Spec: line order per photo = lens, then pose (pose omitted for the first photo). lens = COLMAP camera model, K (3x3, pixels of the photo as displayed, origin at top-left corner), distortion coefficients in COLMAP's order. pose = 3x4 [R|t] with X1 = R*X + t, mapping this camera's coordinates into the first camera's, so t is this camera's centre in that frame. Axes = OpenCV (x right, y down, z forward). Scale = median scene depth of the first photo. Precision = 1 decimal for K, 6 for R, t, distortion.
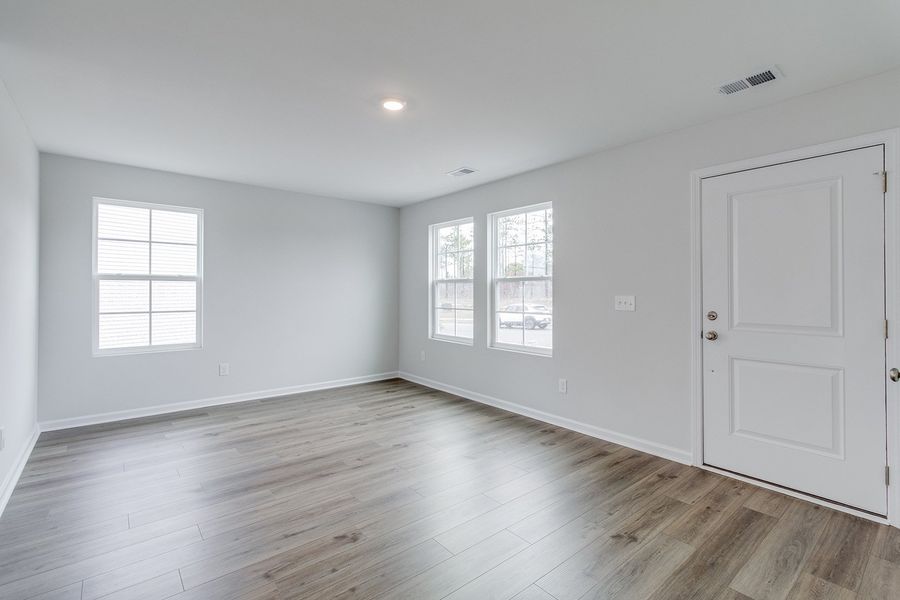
lens RADIAL K [[413.5, 0, 461.2], [0, 413.5, 293.4], [0, 0, 1]] dist [-0.001264, 0.000110]
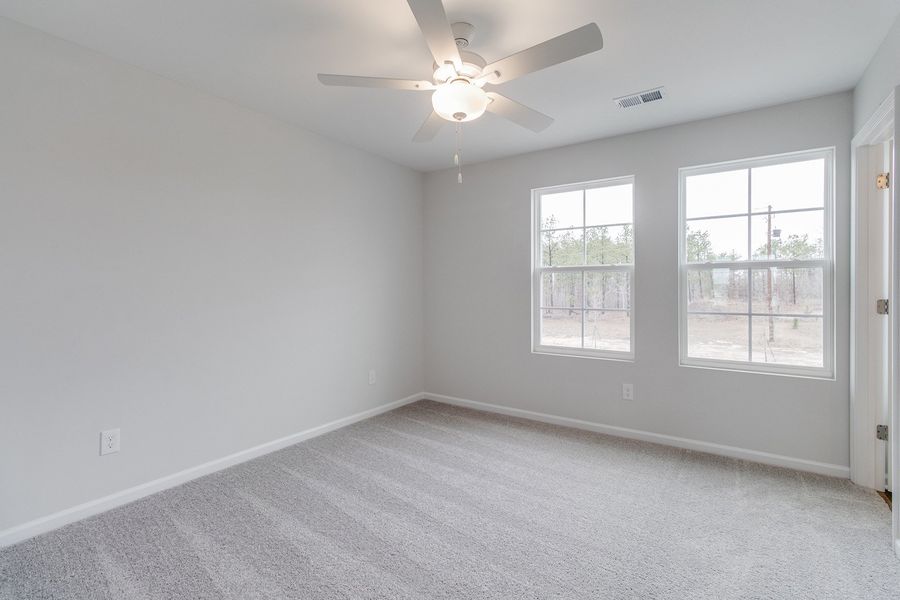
lens RADIAL K [[368.1, 0, 440.7], [0, 368.1, 289.5], [0, 0, 1]] dist [-0.017516, -0.000618]
pose [[0.956106, -0.009920, 0.292852, -0.451243], [0.008483, 0.999945, 0.006178, -0.001450], [-0.292898, -0.003423, 0.956138, 0.504798]]
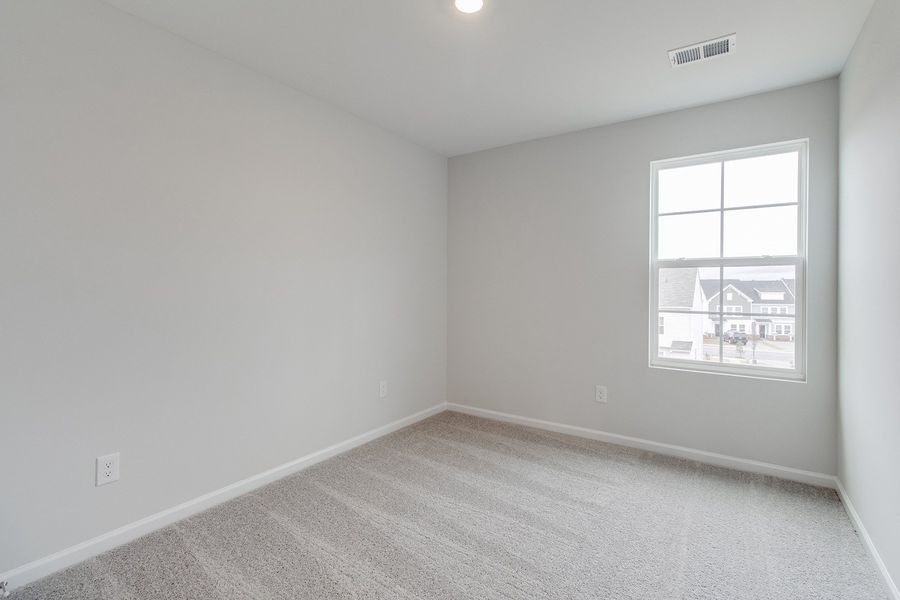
lens RADIAL K [[413.5, 0, 459.1], [0, 413.5, 288.0], [0, 0, 1]] dist [-0.001264, 0.000110]
pose [[0.961288, -0.007880, 0.275431, -0.379943], [0.005863, 0.999950, 0.008144, -0.000967], [-0.275481, -0.006214, 0.961286, 0.423957]]
